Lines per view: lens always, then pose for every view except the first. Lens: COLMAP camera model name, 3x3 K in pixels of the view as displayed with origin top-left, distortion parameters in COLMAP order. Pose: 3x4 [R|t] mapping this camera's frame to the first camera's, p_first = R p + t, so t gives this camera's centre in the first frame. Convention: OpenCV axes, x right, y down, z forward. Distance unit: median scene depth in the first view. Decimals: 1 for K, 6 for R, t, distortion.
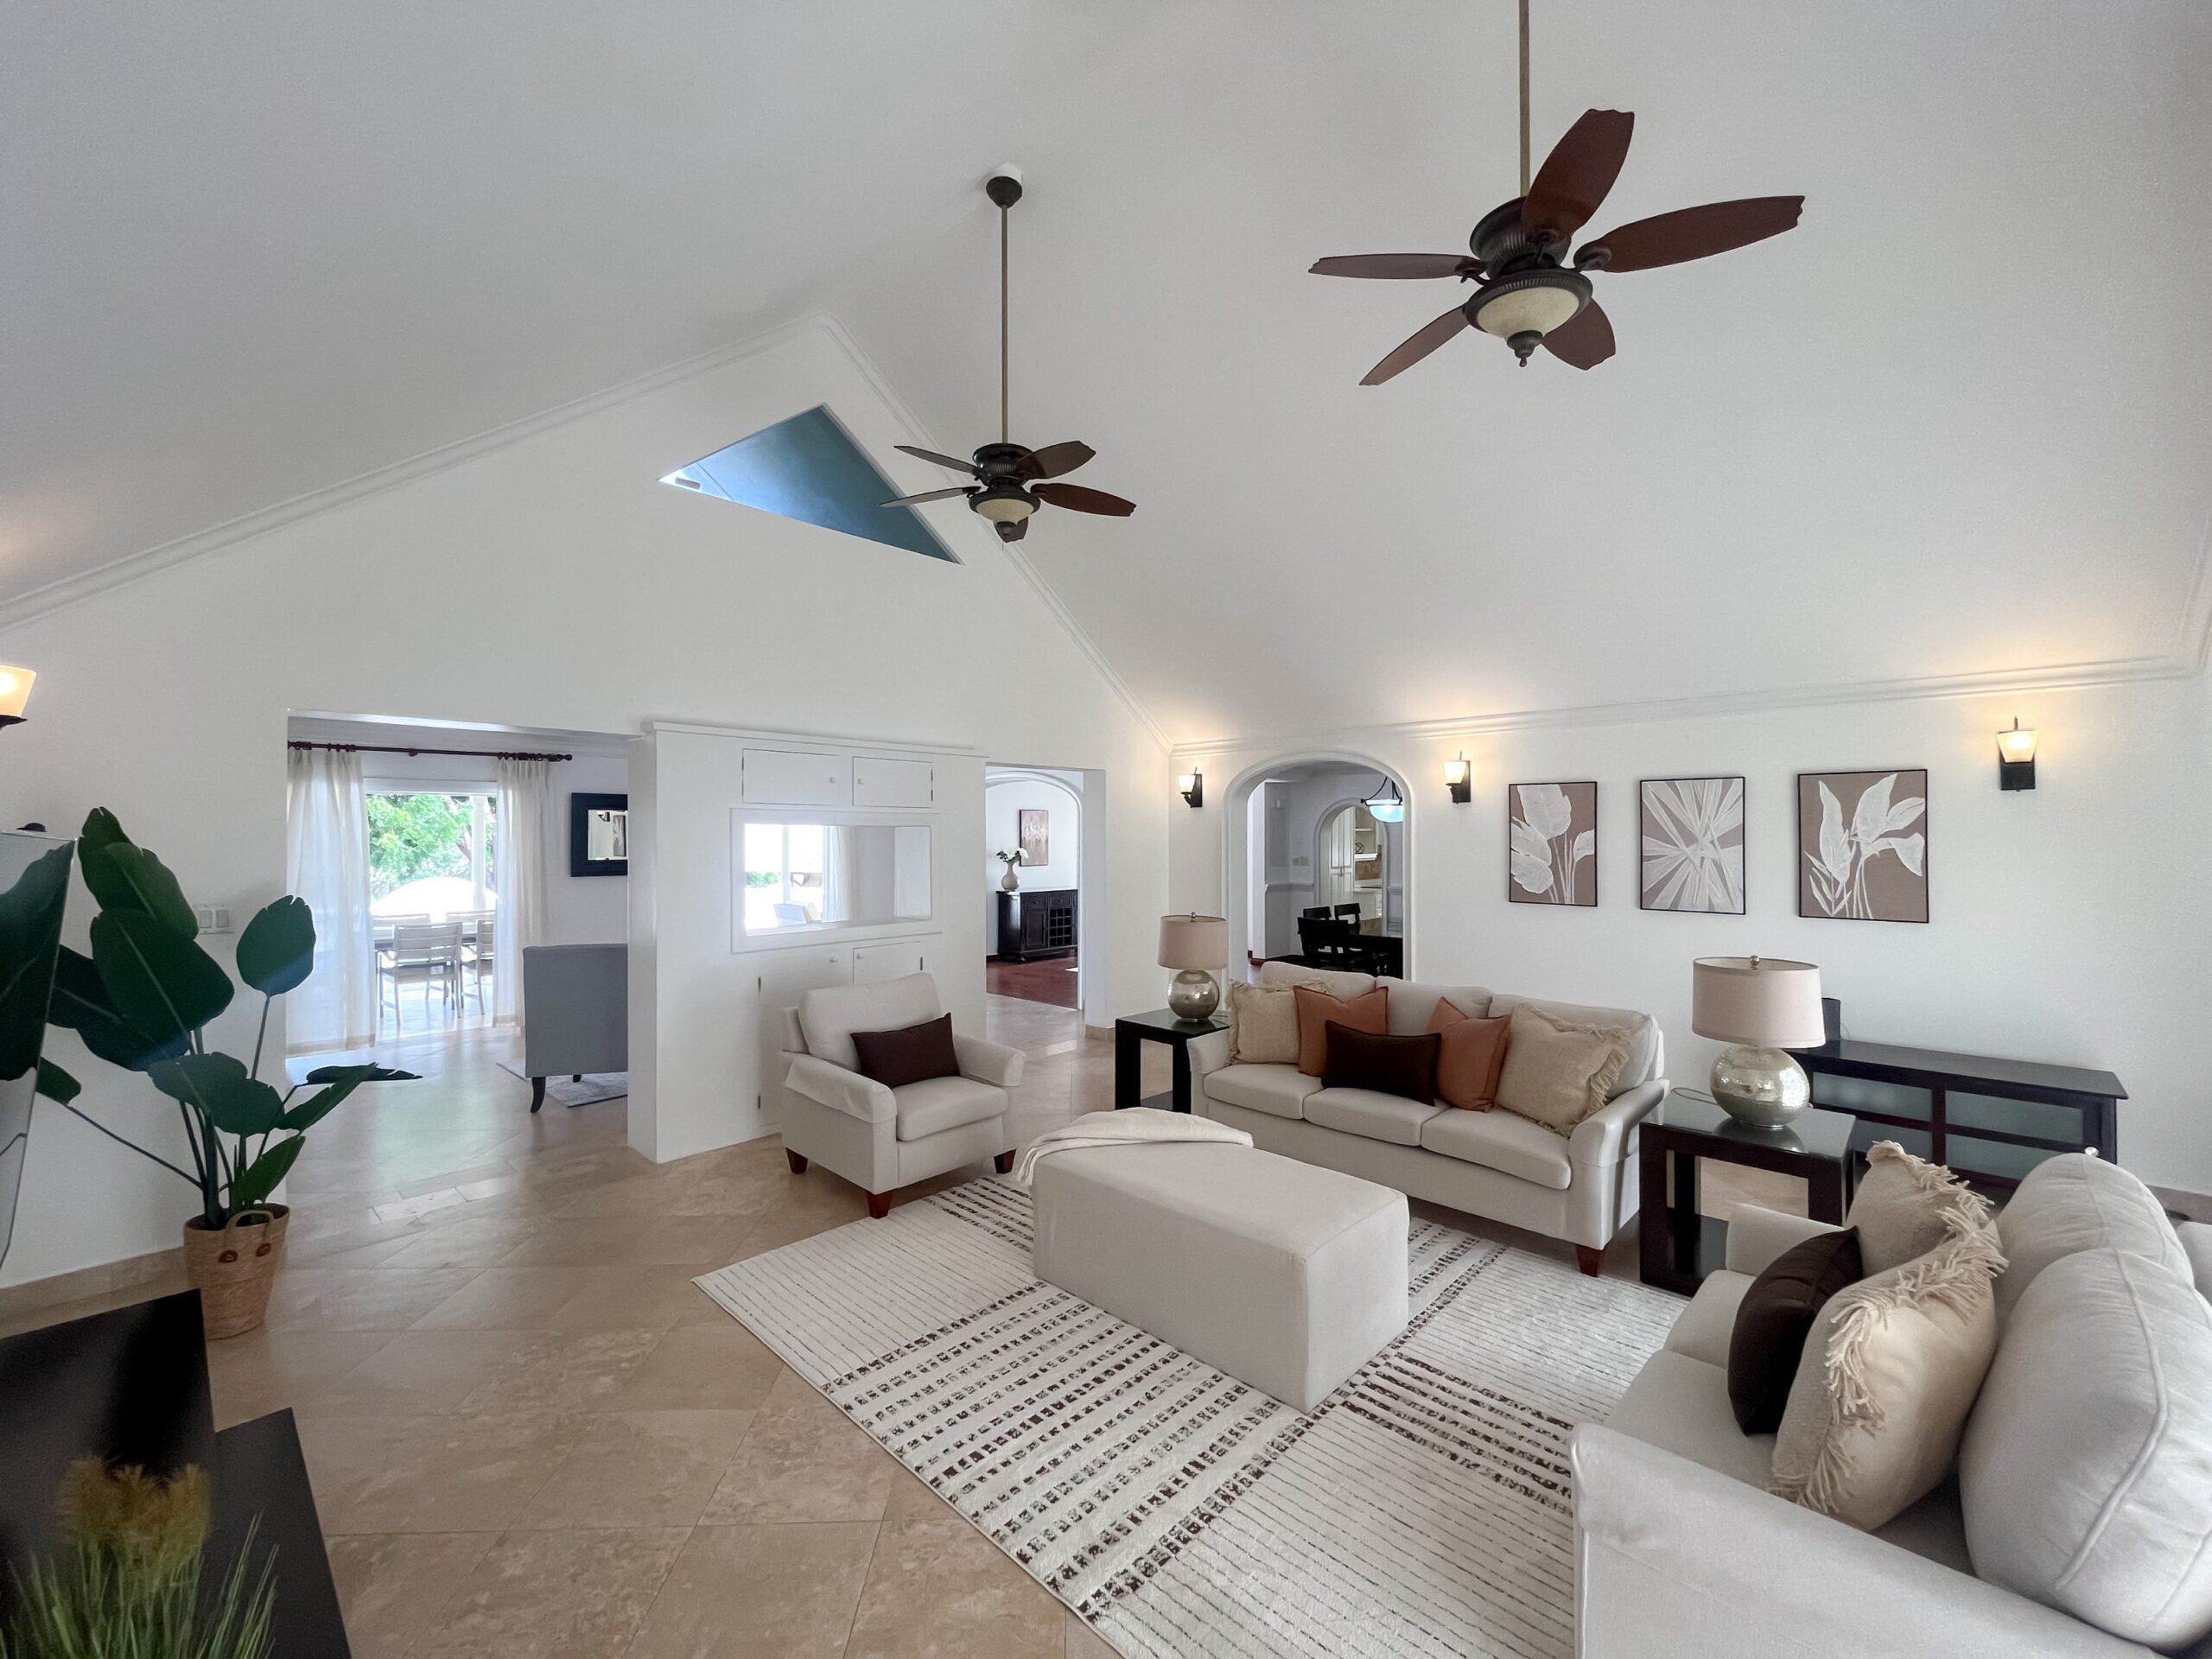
lens RADIAL K [[898.1, 0, 1106.0], [0, 898.1, 829.5], [0, 0, 1]] dist [-0.000804, 0.000276]
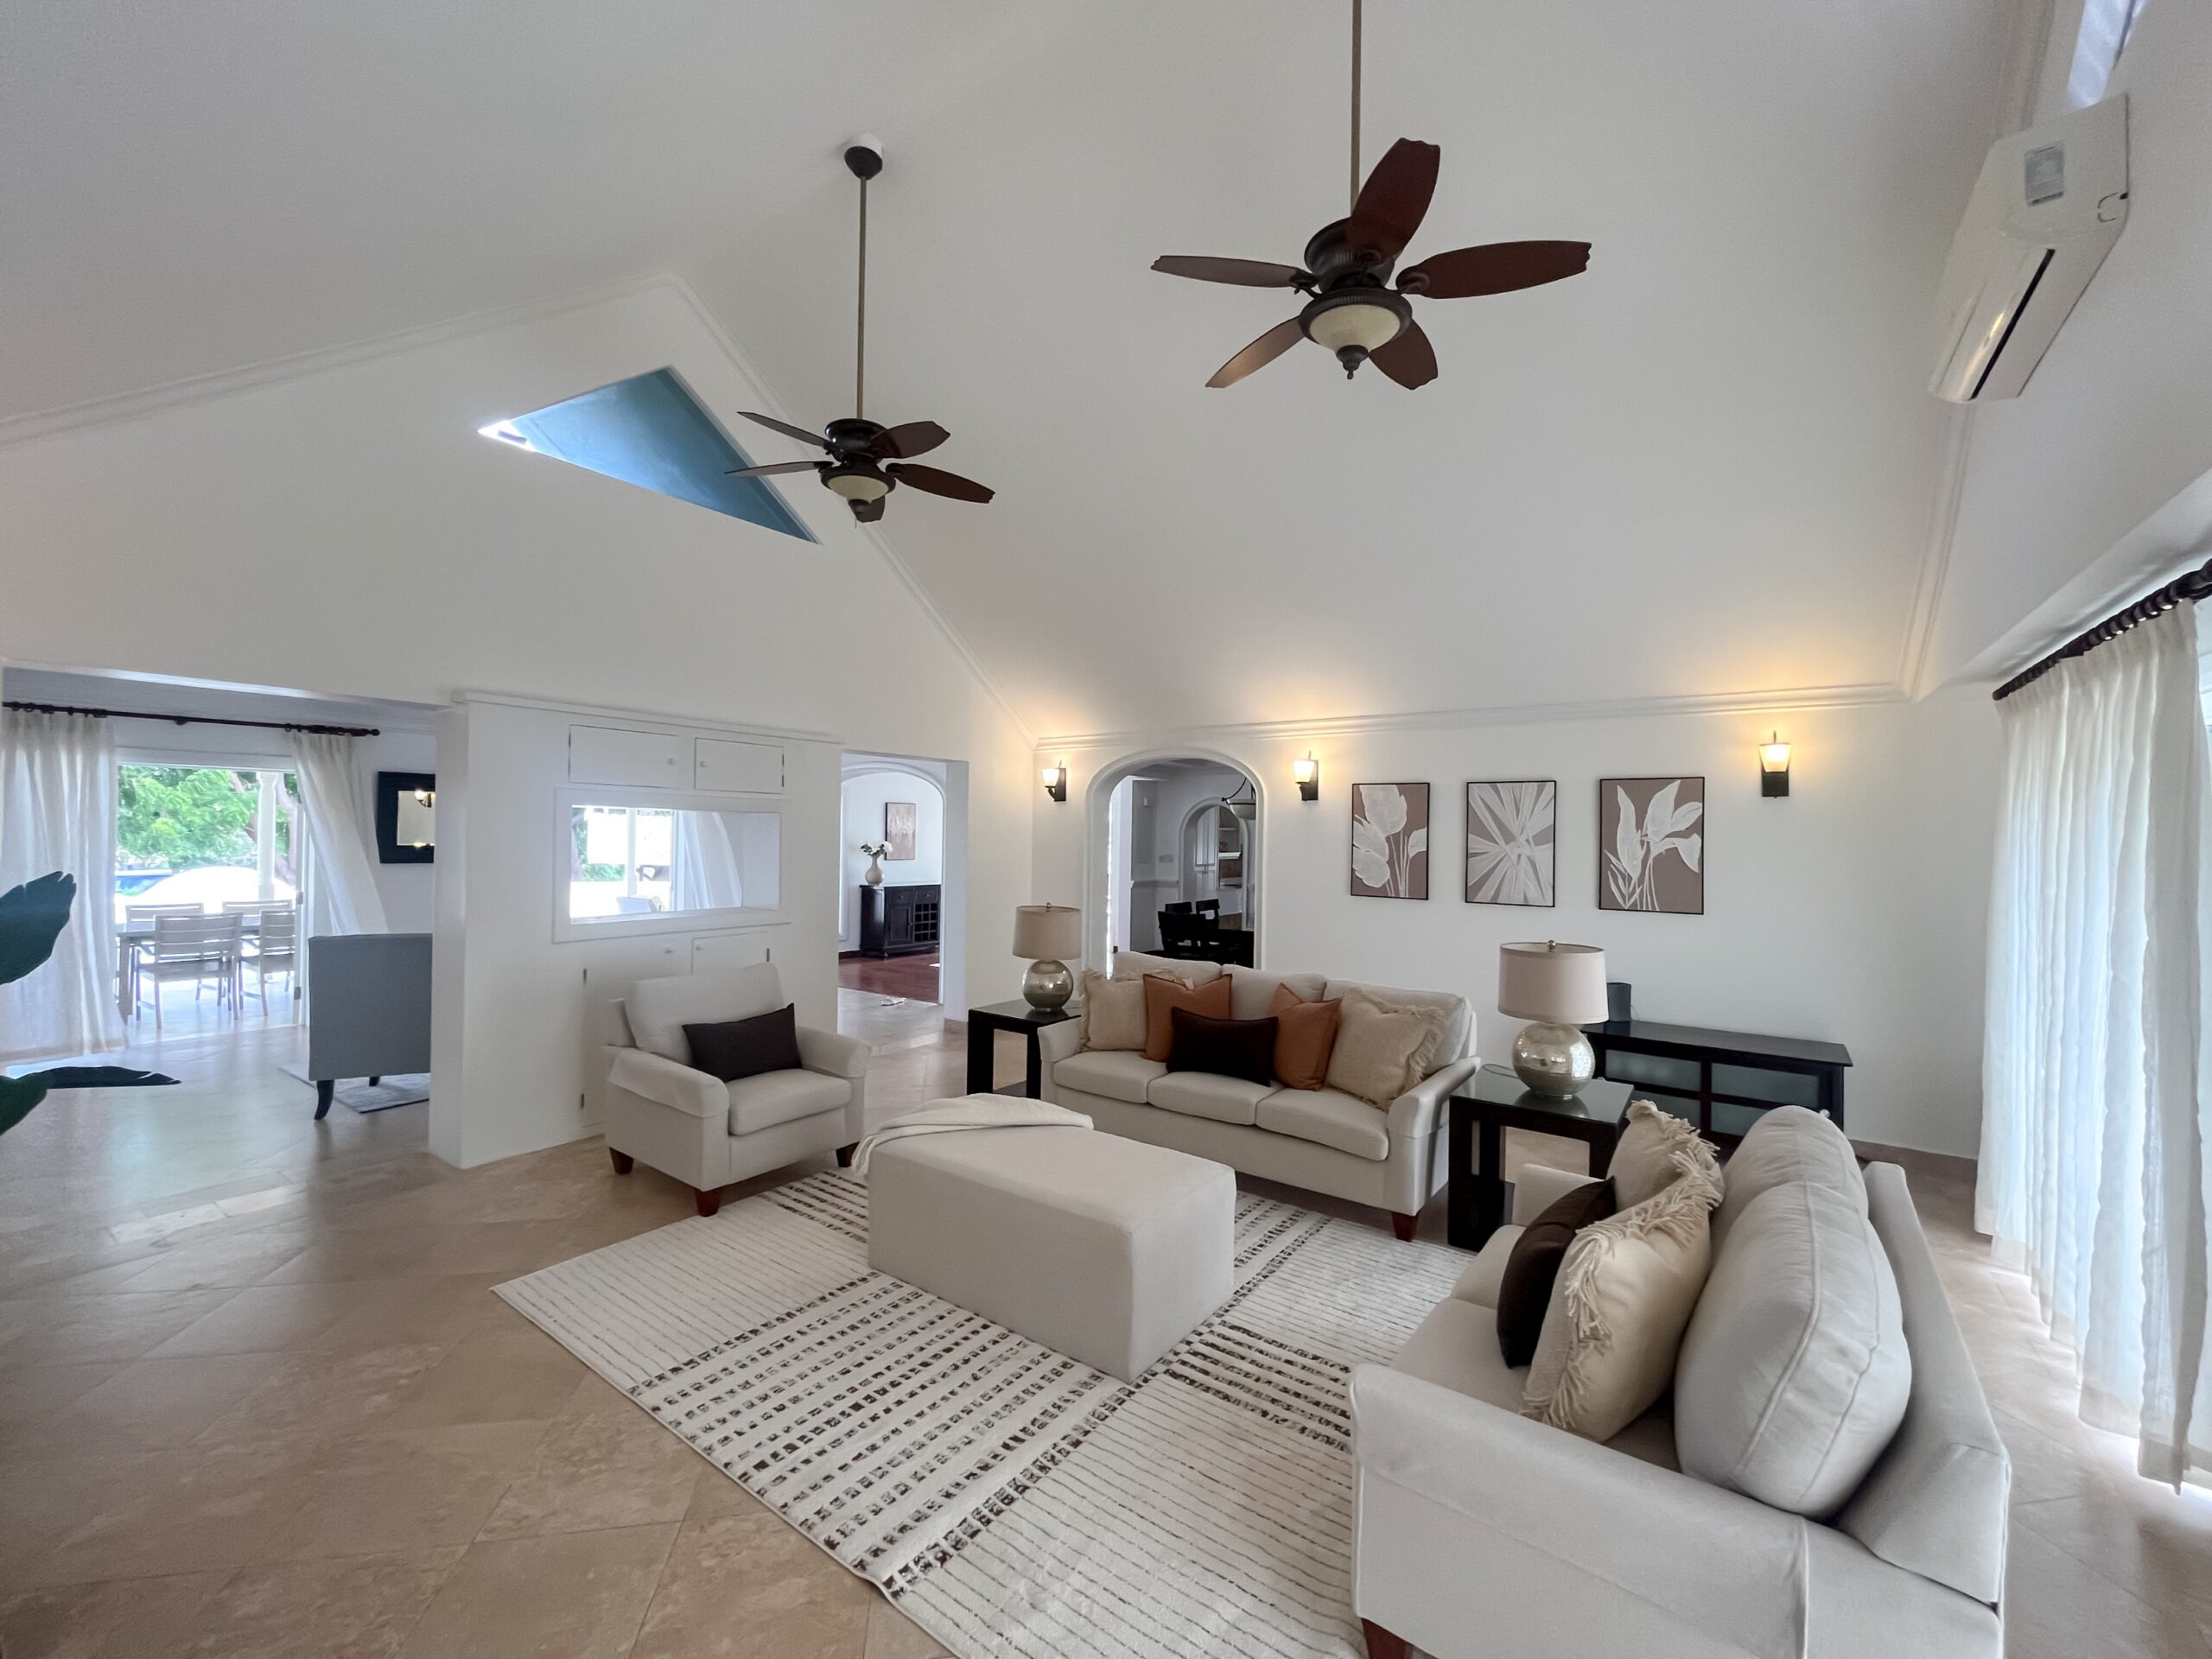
lens RADIAL K [[898.1, 0, 1106.0], [0, 898.1, 829.5], [0, 0, 1]] dist [-0.000804, 0.000276]
pose [[0.990680, 0.017197, 0.135117, 0.038502], [-0.017217, 0.999851, -0.001017, 0.017109], [-0.135114, -0.001319, 0.990829, -0.007375]]
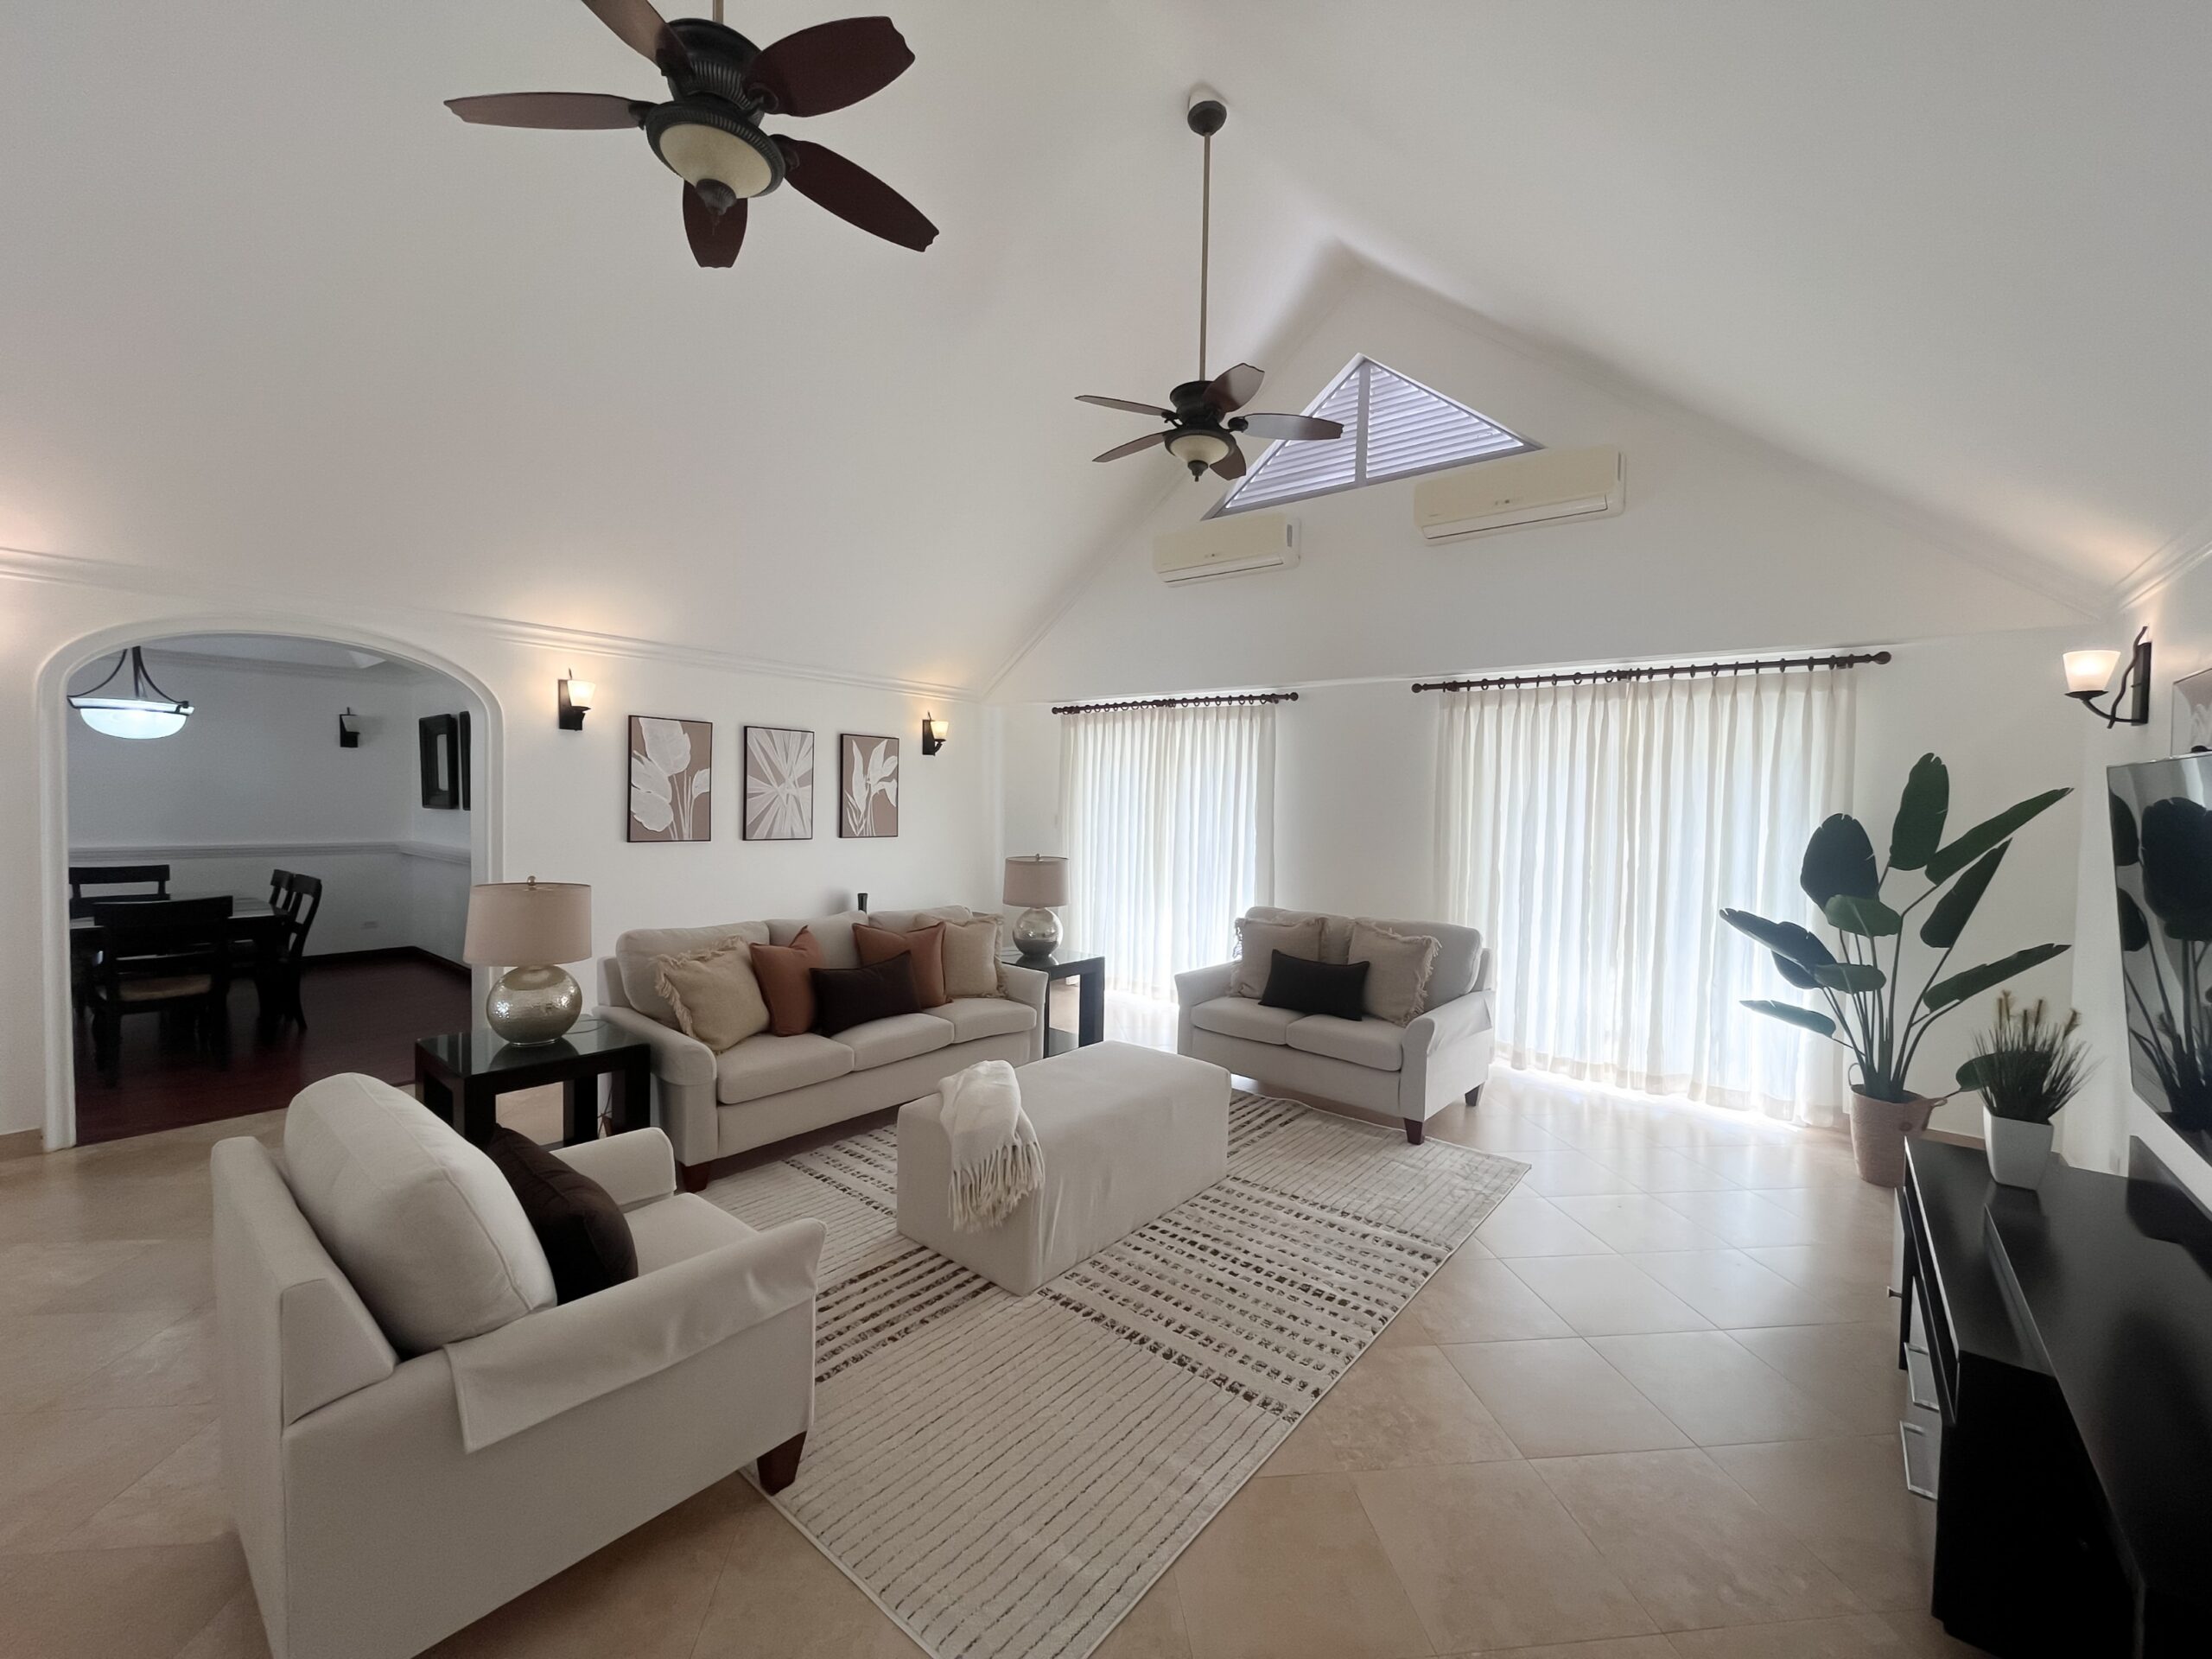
lens RADIAL K [[898.1, 0, 1106.0], [0, 898.1, 829.5], [0, 0, 1]] dist [-0.000804, 0.000276]
pose [[-0.080445, -0.033457, 0.996197, -0.936624], [-0.027742, 0.999124, 0.031315, 0.044993], [-0.996373, -0.025118, -0.081303, 1.056942]]
